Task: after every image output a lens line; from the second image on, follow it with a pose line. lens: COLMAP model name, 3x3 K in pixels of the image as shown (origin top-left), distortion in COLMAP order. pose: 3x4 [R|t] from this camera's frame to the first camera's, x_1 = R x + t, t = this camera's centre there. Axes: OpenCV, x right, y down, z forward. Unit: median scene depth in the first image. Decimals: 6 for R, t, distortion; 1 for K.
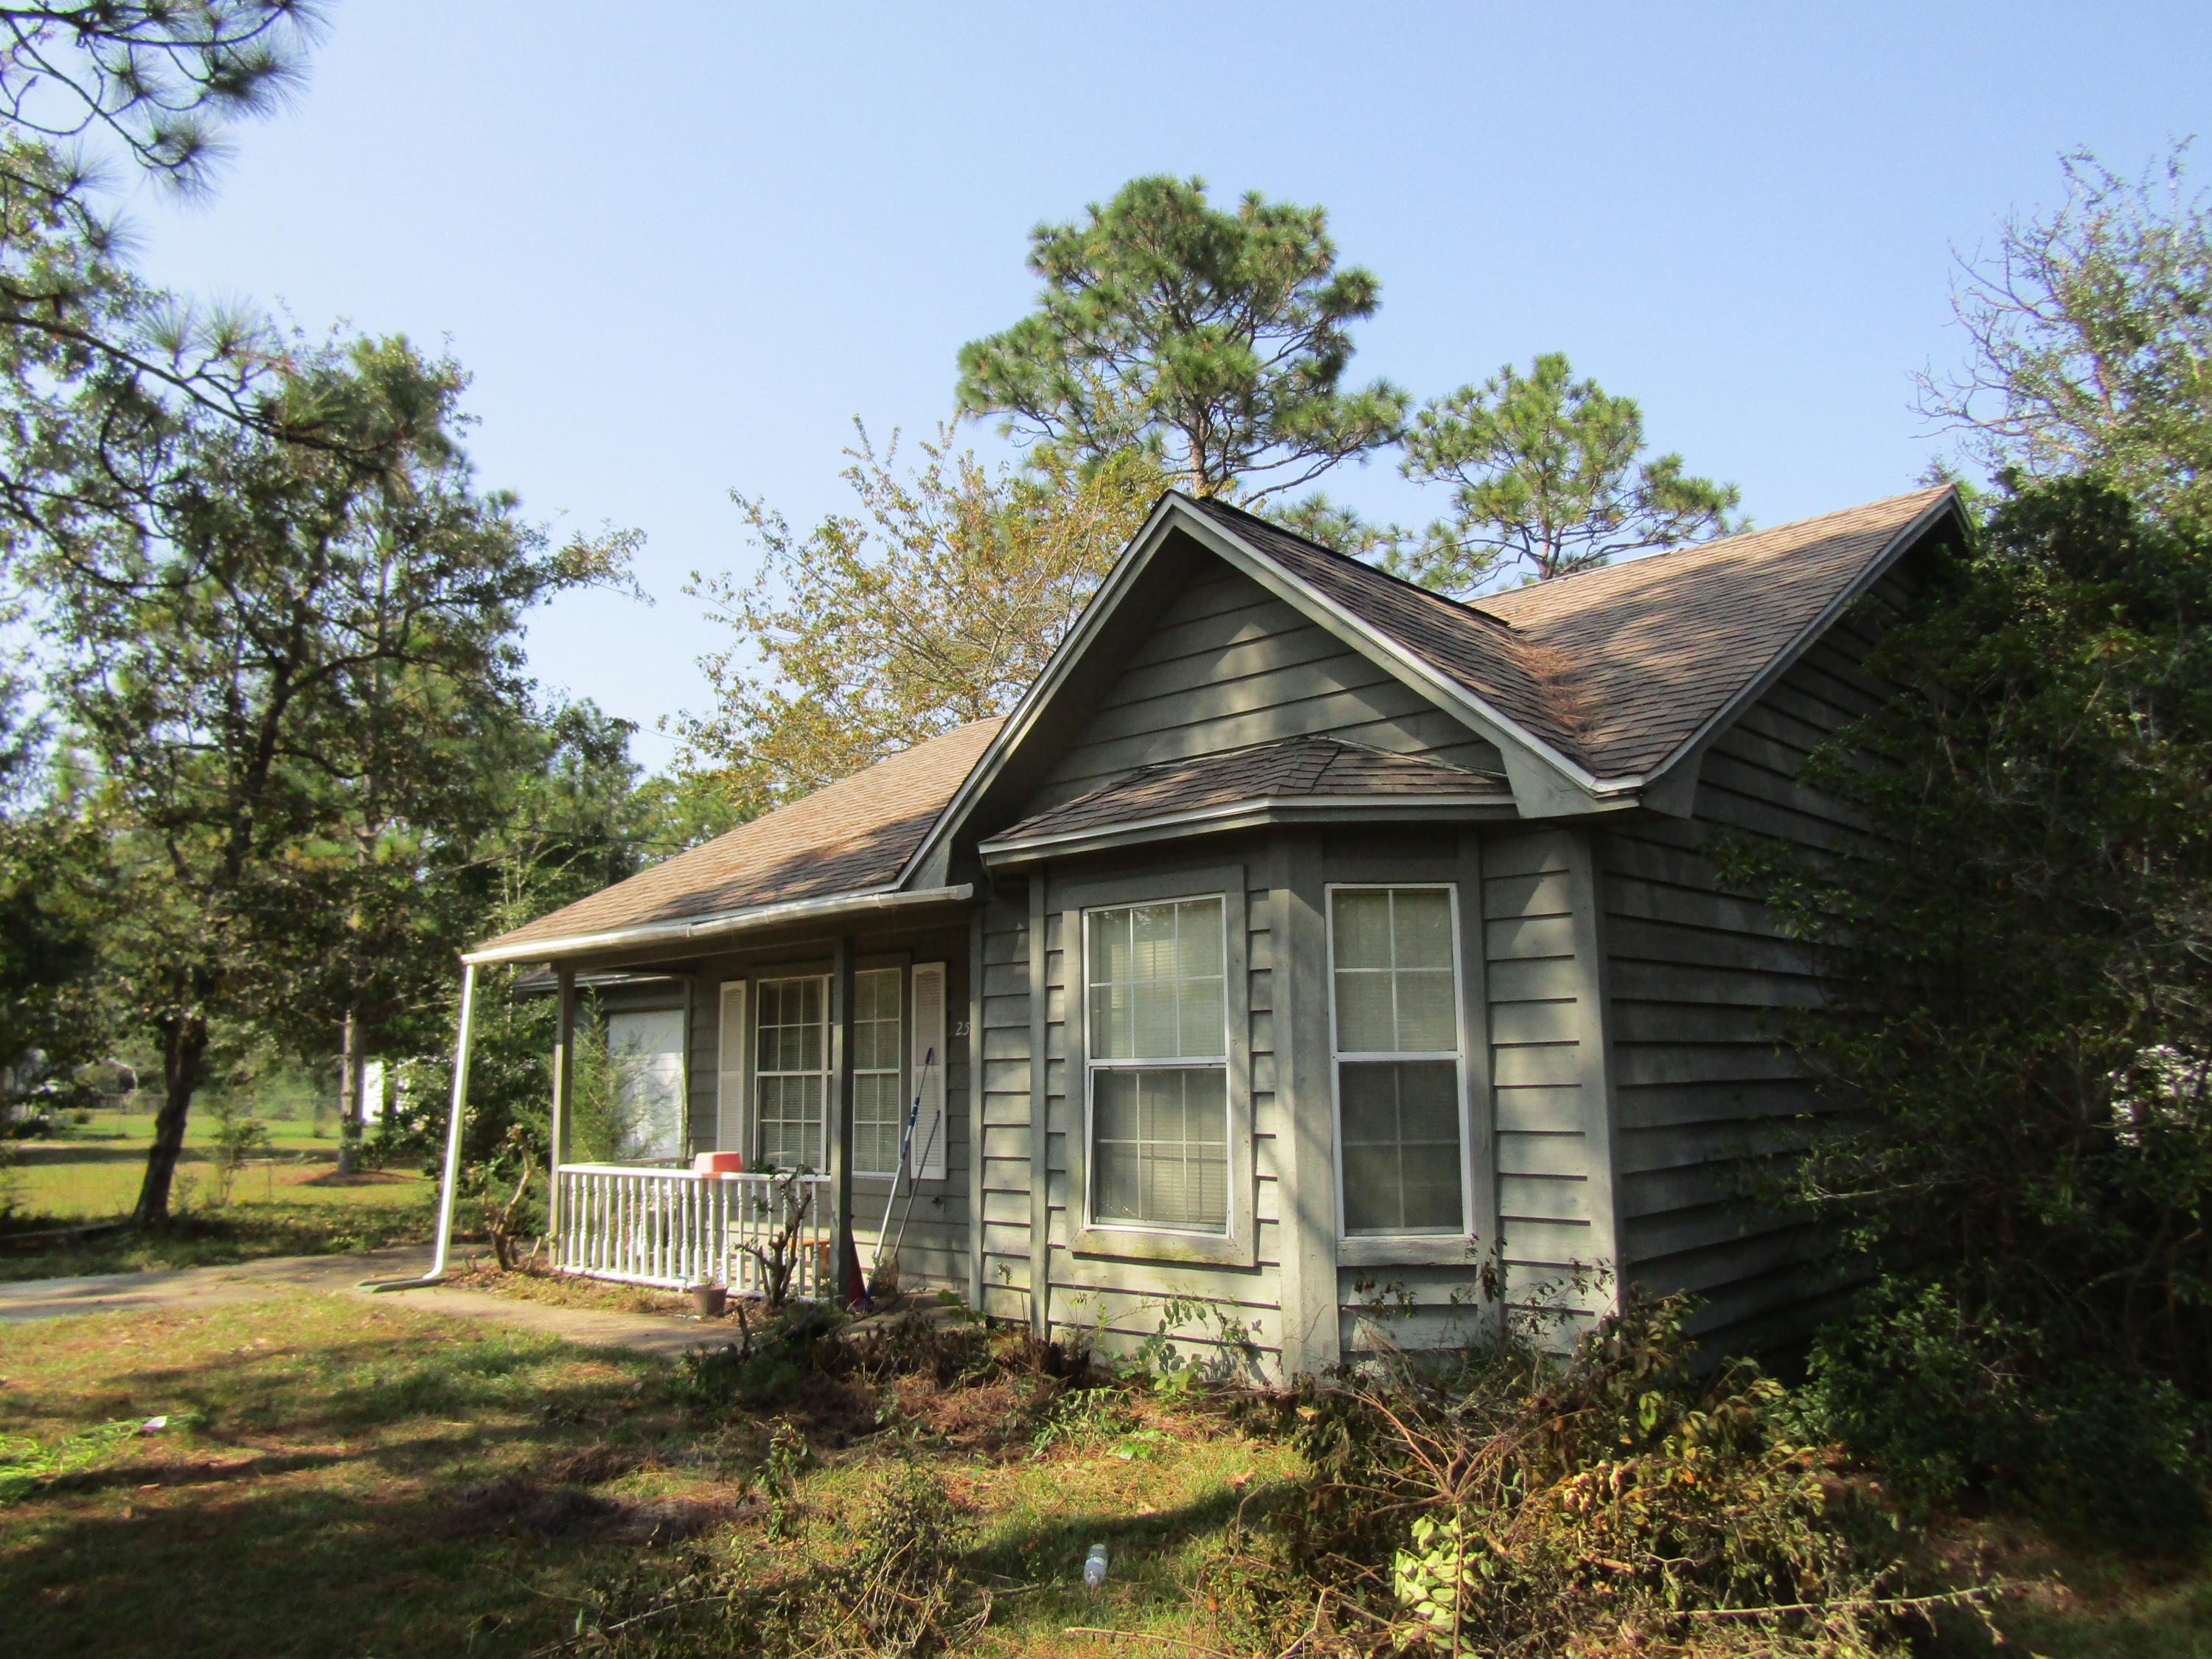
lens RADIAL K [[1543.6, 0, 1103.7], [0, 1543.6, 821.7], [0, 0, 1]] dist [-0.017484, 0.001342]
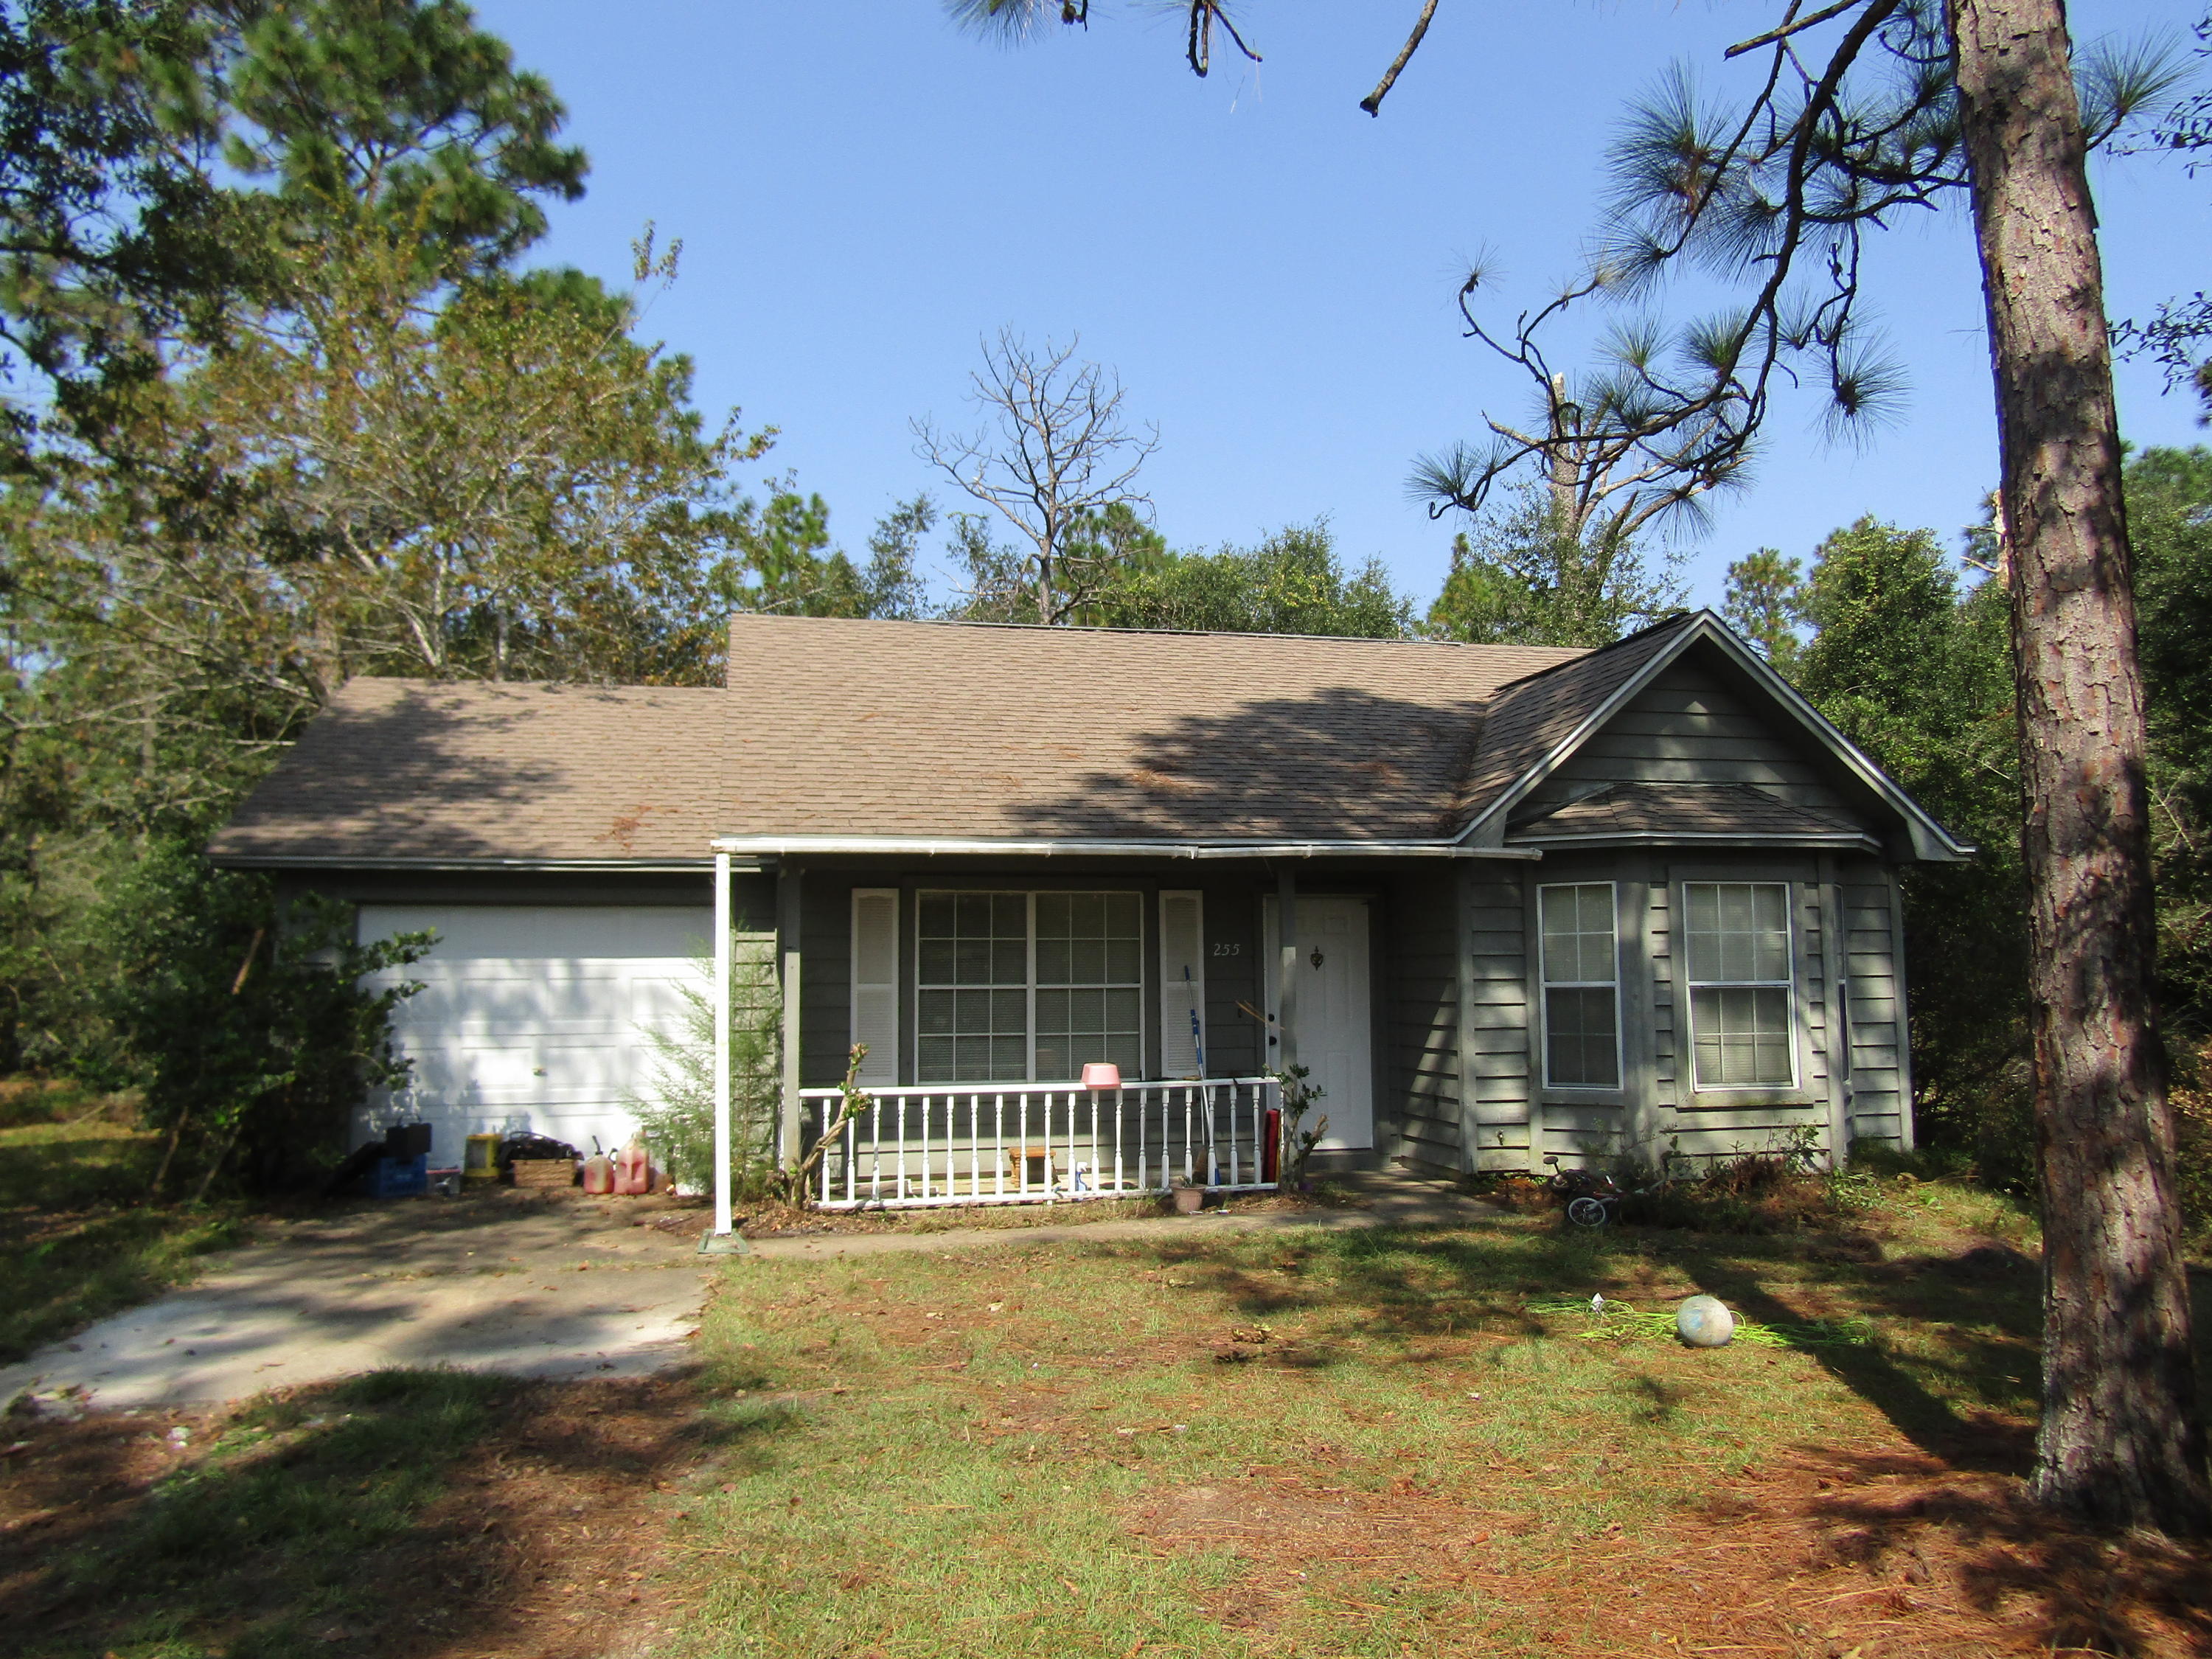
lens RADIAL K [[1543.6, 0, 1103.7], [0, 1543.6, 821.7], [0, 0, 1]] dist [-0.017484, 0.001342]
pose [[0.581409, 0.094915, 0.808056, -1.169921], [-0.136815, 0.990435, -0.017897, 0.077807], [-0.802026, -0.100149, 0.588833, 0.435786]]
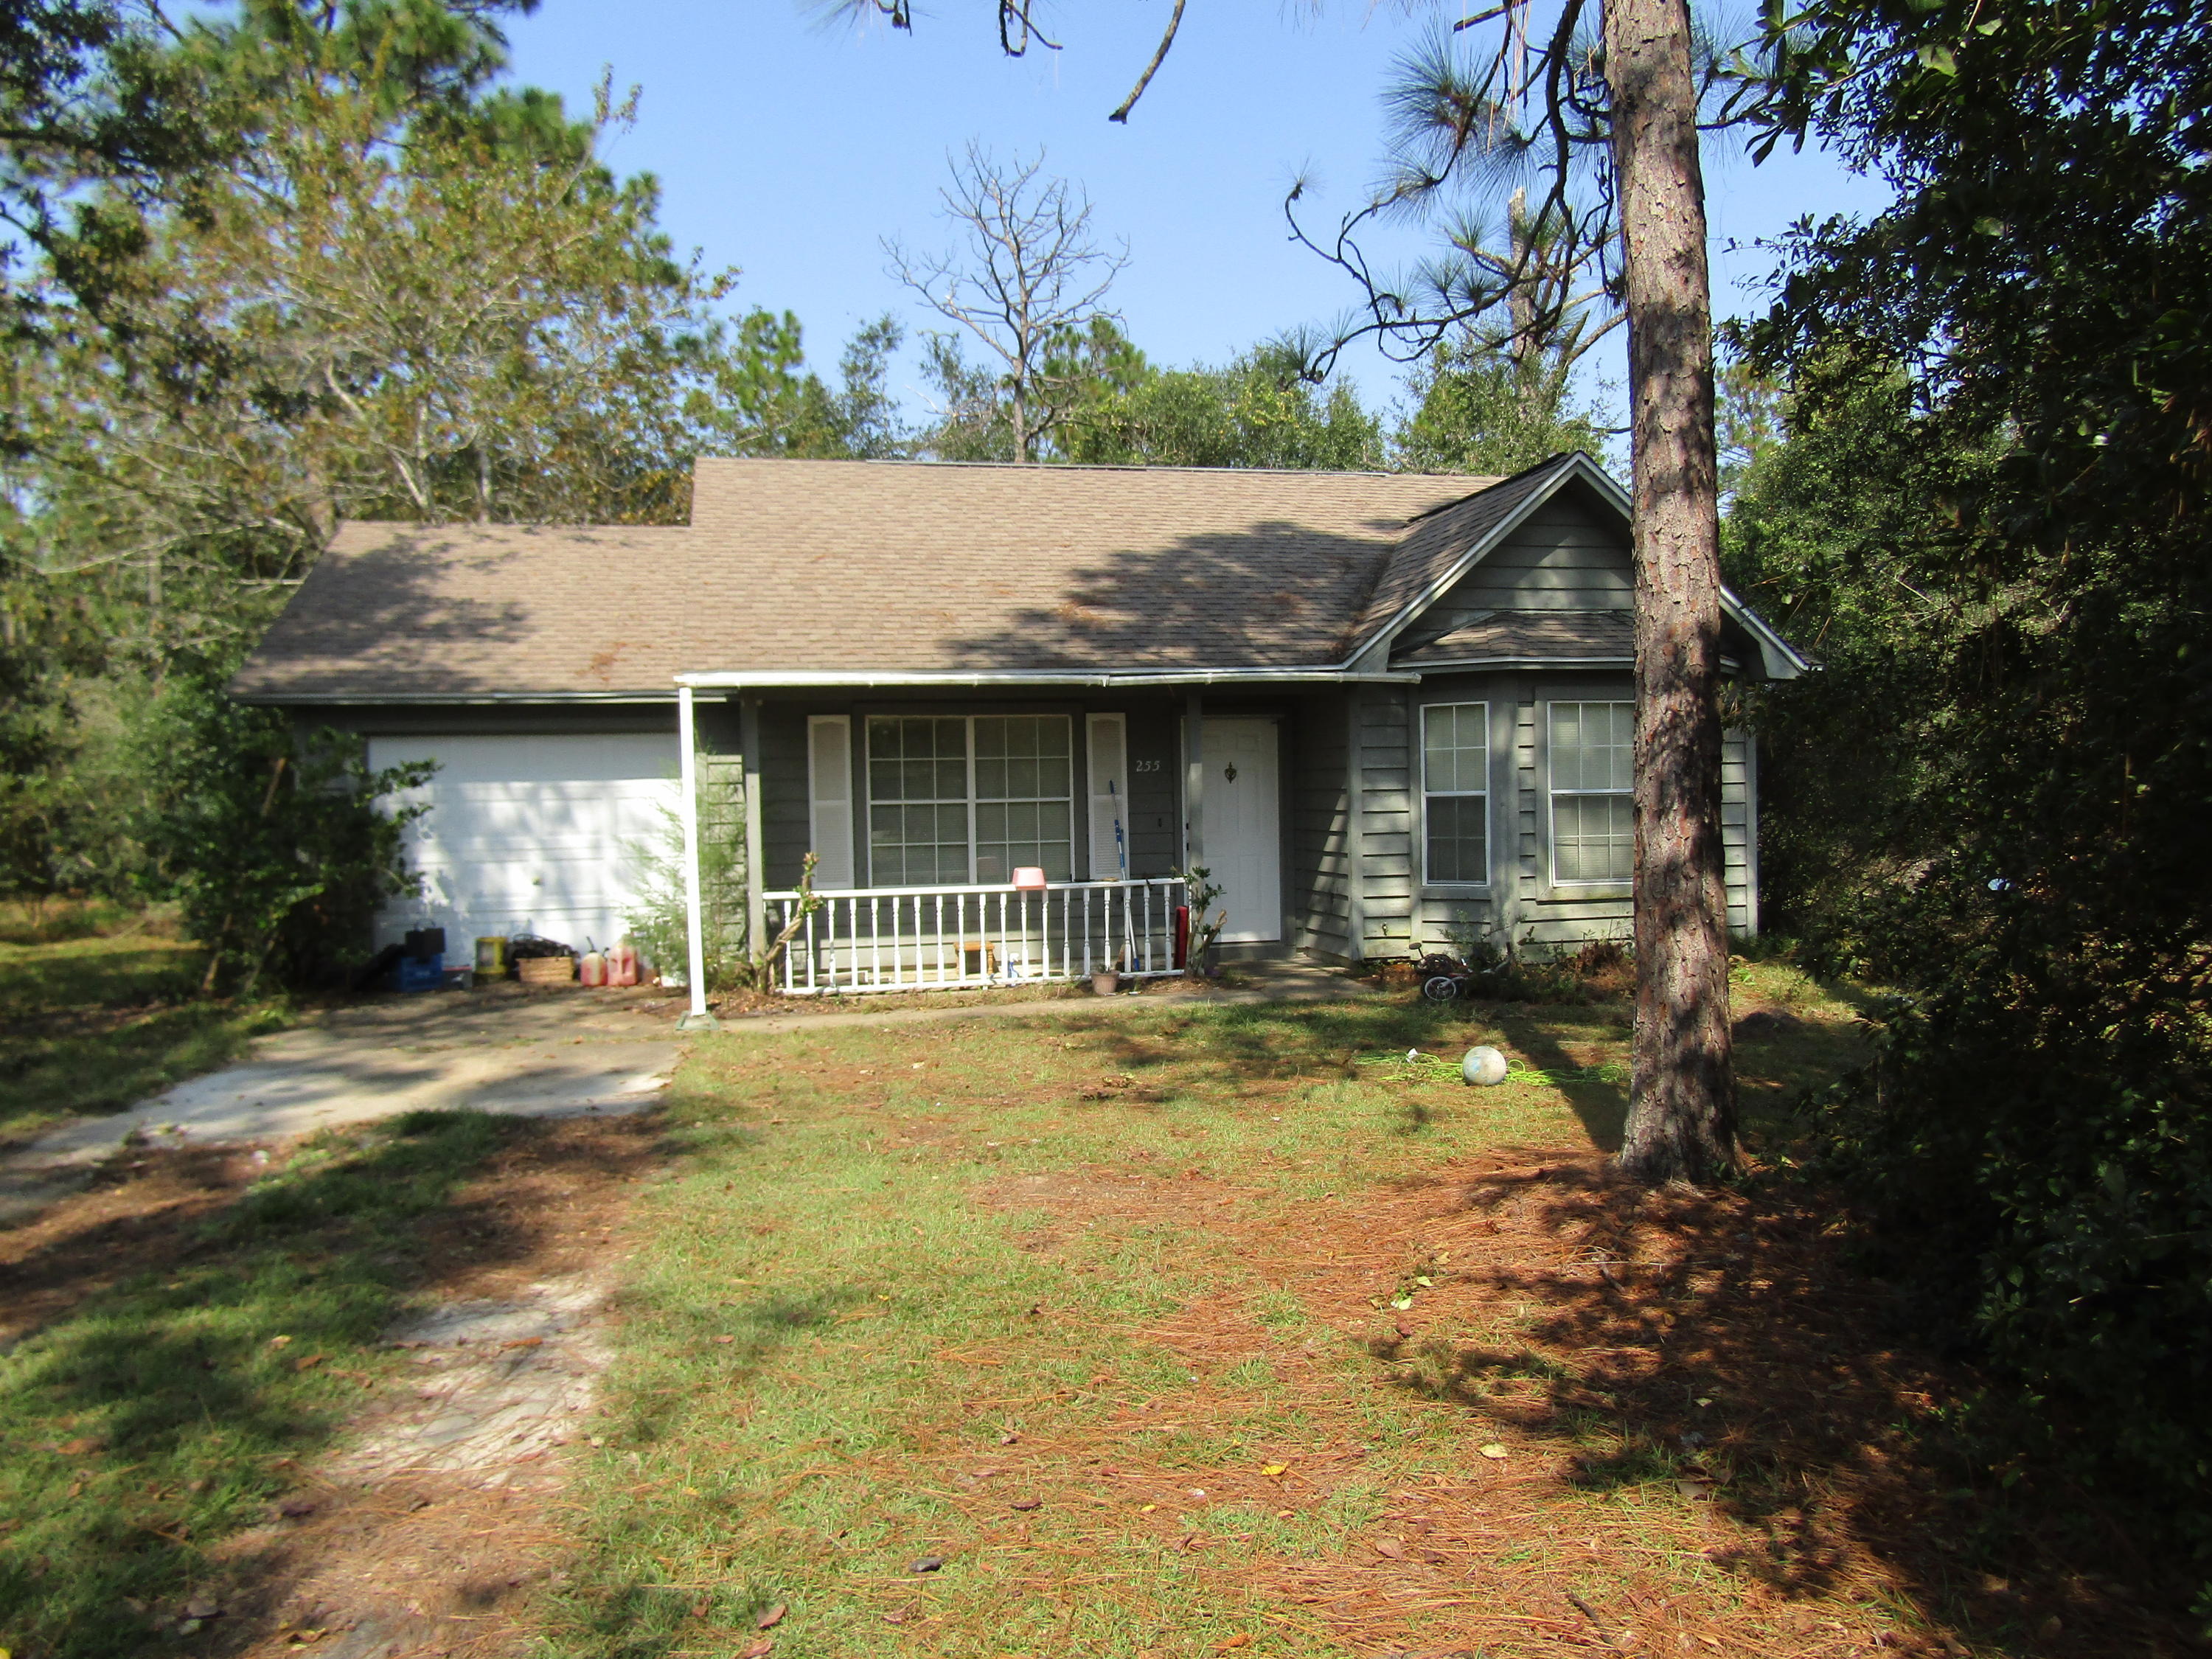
lens RADIAL K [[1543.6, 0, 1103.7], [0, 1543.6, 821.7], [0, 0, 1]] dist [-0.017484, 0.001342]
pose [[0.583350, -0.010337, 0.812155, -1.246192], [-0.124594, 0.986945, 0.102054, 0.057058], [-0.802608, -0.160723, 0.574447, 0.306244]]
